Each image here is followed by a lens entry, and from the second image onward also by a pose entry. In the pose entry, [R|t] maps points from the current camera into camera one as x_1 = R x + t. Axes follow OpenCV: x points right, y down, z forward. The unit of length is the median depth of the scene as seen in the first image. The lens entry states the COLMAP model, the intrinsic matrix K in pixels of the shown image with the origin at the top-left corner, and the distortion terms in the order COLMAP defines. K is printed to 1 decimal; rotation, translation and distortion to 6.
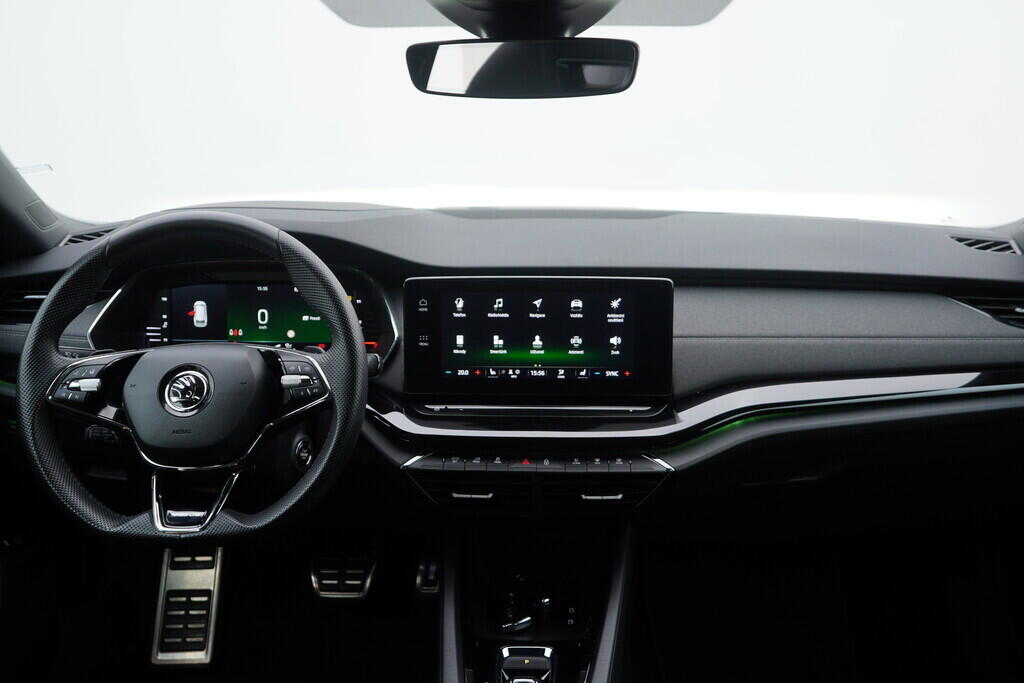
lens RADIAL K [[1059.0, 0, 512.8], [0, 1059.0, 342.2], [0, 0, 1]] dist [-0.006331, 0.000000]
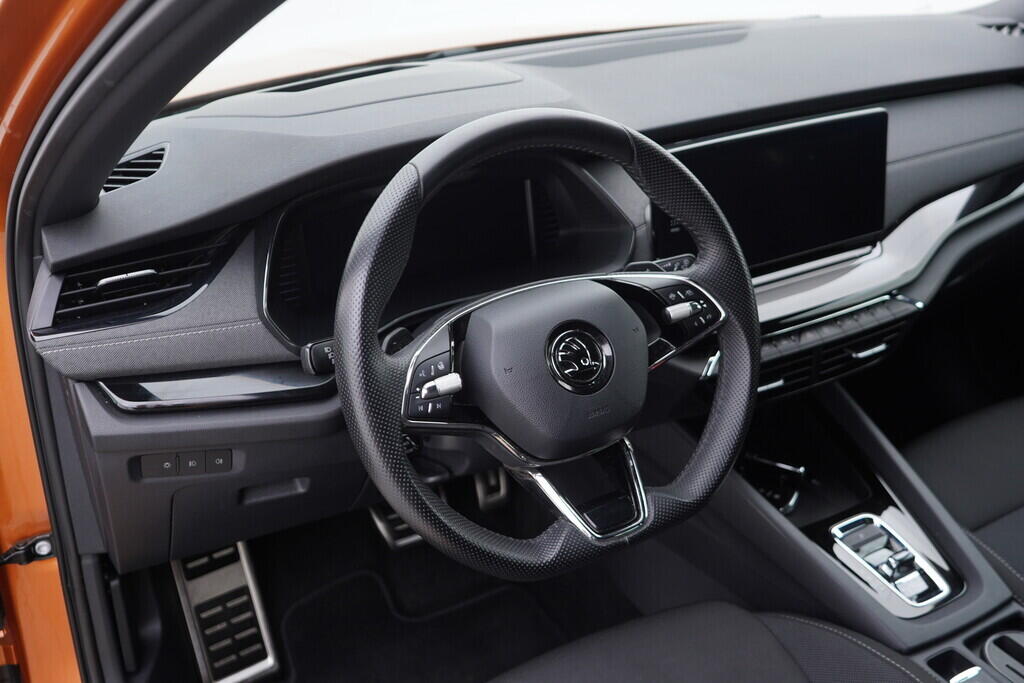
lens RADIAL K [[1059.0, 0, 518.2], [0, 1059.0, 344.8], [0, 0, 1]] dist [-0.006331, 0.000000]
pose [[0.842472, -0.250489, 0.476965, -0.616169], [0.153886, 0.960337, 0.232531, -0.126594], [-0.516294, -0.122503, 0.847605, 0.341806]]
